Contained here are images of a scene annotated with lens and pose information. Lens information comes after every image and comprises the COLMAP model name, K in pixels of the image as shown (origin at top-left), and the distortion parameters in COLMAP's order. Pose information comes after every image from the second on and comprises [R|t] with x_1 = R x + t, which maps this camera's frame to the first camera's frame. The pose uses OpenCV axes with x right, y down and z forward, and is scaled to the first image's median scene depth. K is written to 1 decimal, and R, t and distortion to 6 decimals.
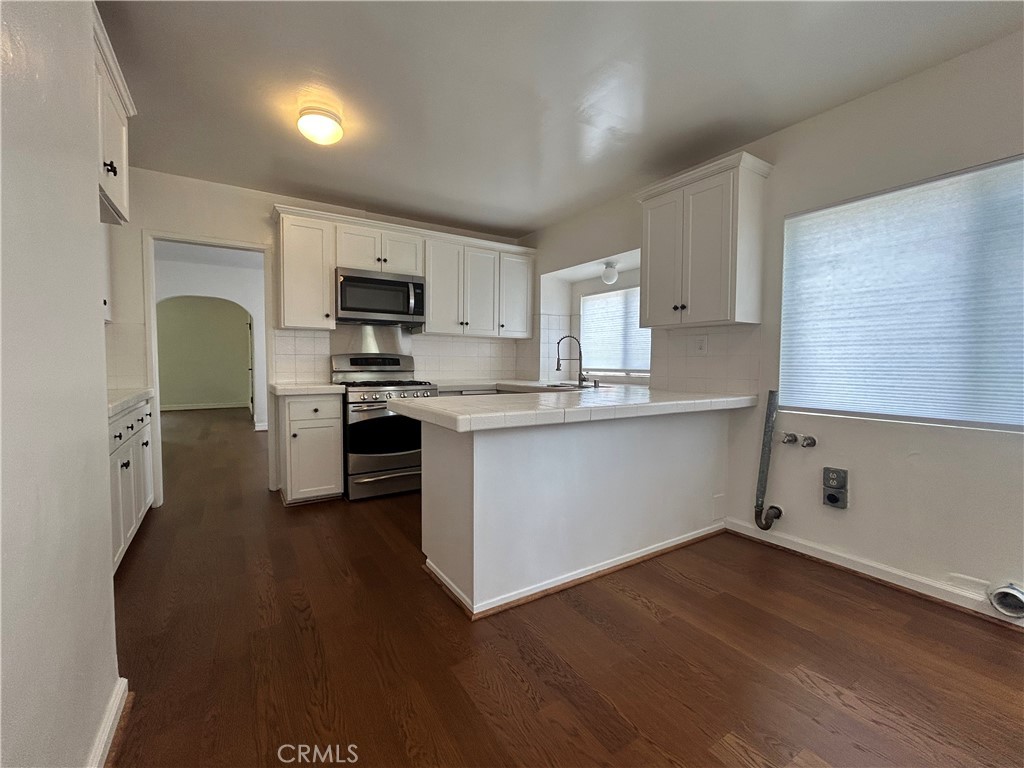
lens RADIAL K [[438.5, 0, 512.2], [0, 438.5, 383.5], [0, 0, 1]] dist [-0.004964, -0.000093]
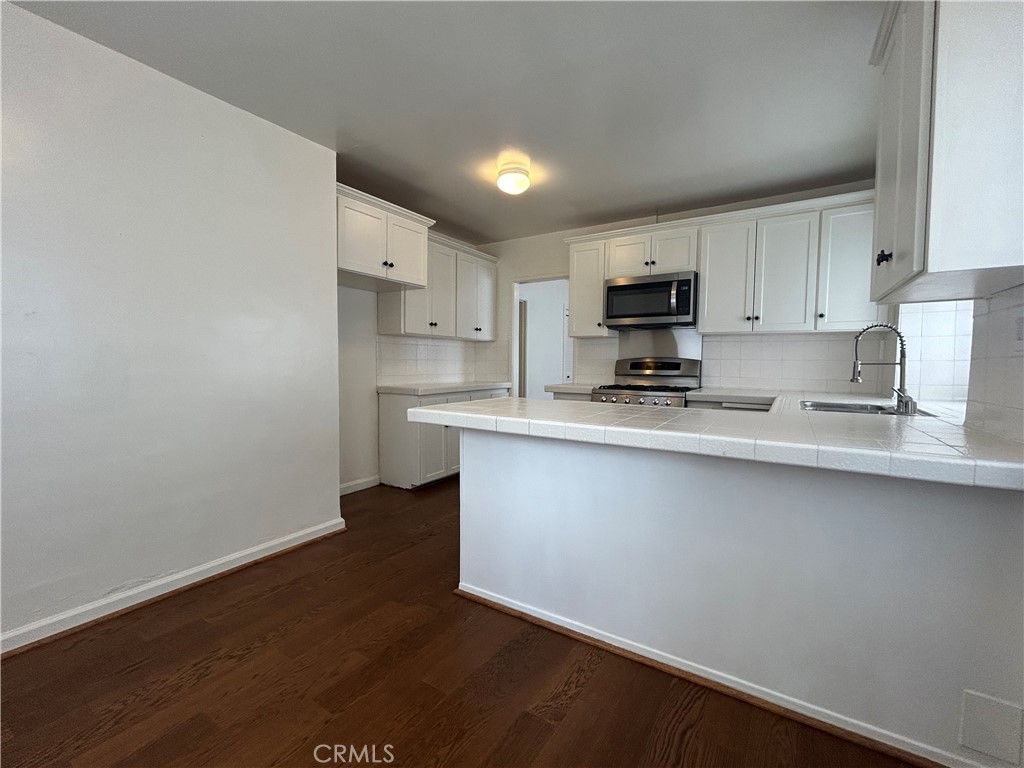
lens RADIAL K [[438.5, 0, 510.3], [0, 438.5, 383.0], [0, 0, 1]] dist [-0.004964, -0.000093]
pose [[0.418561, 0.041656, -0.907233, 0.477514], [-0.049554, 0.998507, 0.022985, -0.018440], [0.906836, 0.035336, 0.420001, 0.307251]]
